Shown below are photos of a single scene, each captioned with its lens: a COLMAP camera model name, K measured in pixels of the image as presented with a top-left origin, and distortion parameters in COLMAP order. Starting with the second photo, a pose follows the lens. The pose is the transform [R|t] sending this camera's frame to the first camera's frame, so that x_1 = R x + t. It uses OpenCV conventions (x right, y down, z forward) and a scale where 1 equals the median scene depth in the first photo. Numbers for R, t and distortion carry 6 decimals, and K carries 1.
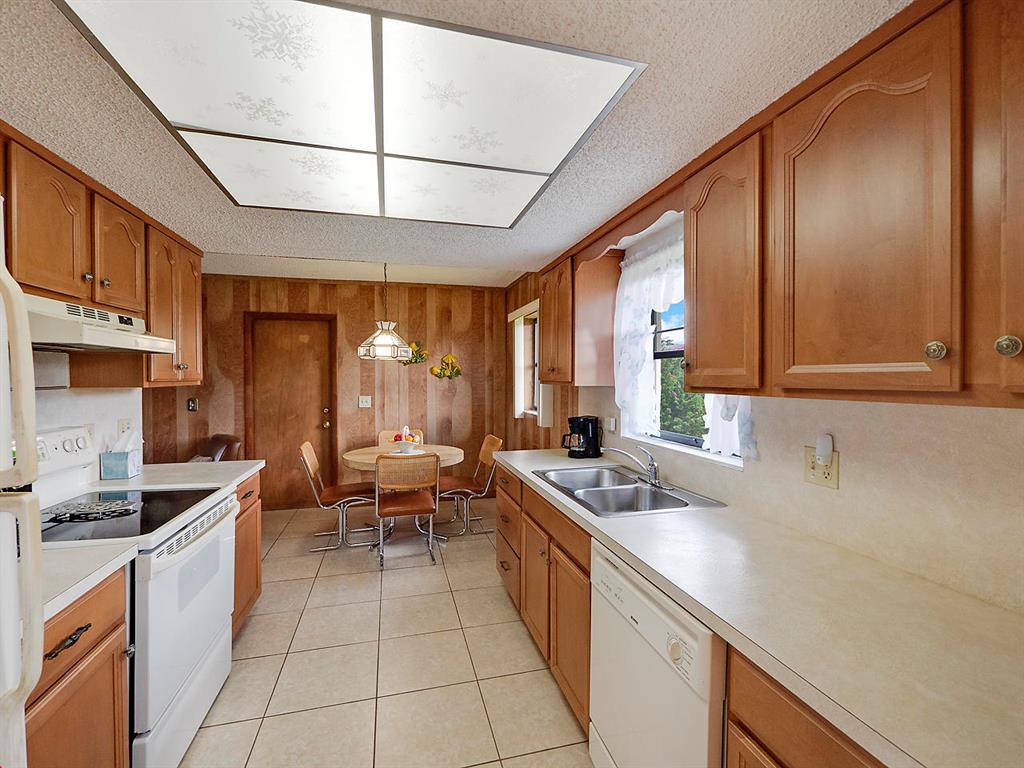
lens RADIAL K [[451.4, 0, 510.9], [0, 451.4, 380.0], [0, 0, 1]] dist [-0.010629, -0.000022]
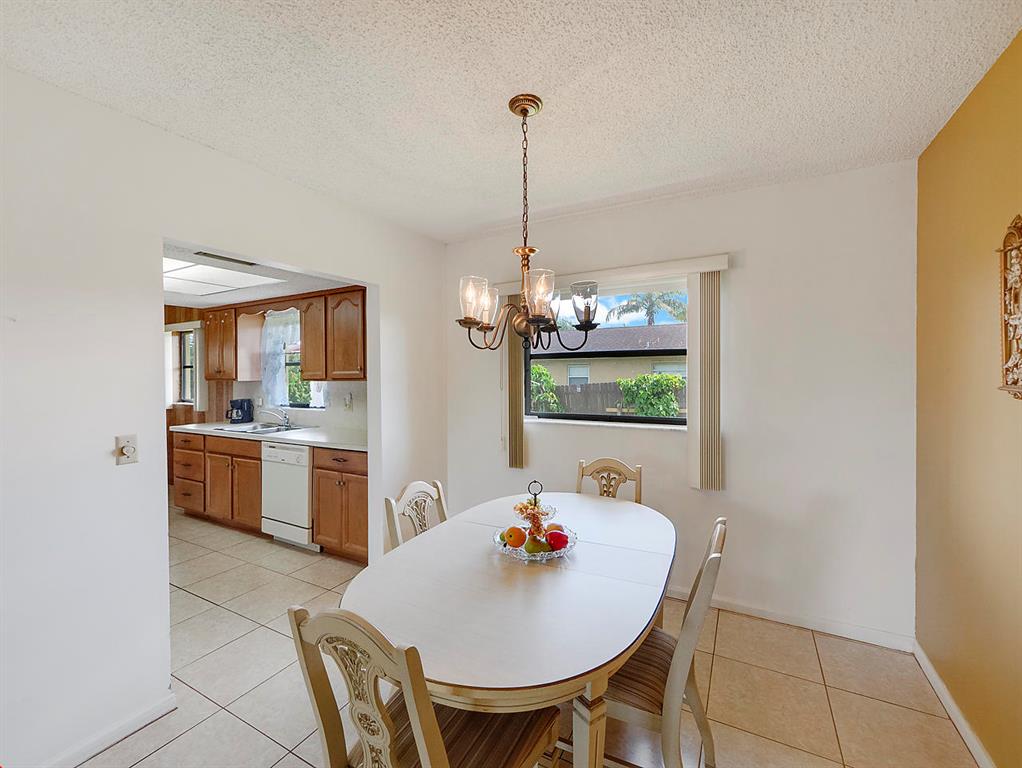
lens RADIAL K [[431.4, 0, 508.1], [0, 431.4, 378.6], [0, 0, 1]] dist [-0.001482, -0.000037]
pose [[0.691589, -0.011987, 0.722192, -0.369162], [0.012767, 0.999909, 0.004370, 0.011169], [-0.722179, 0.006198, 0.691679, -1.003948]]
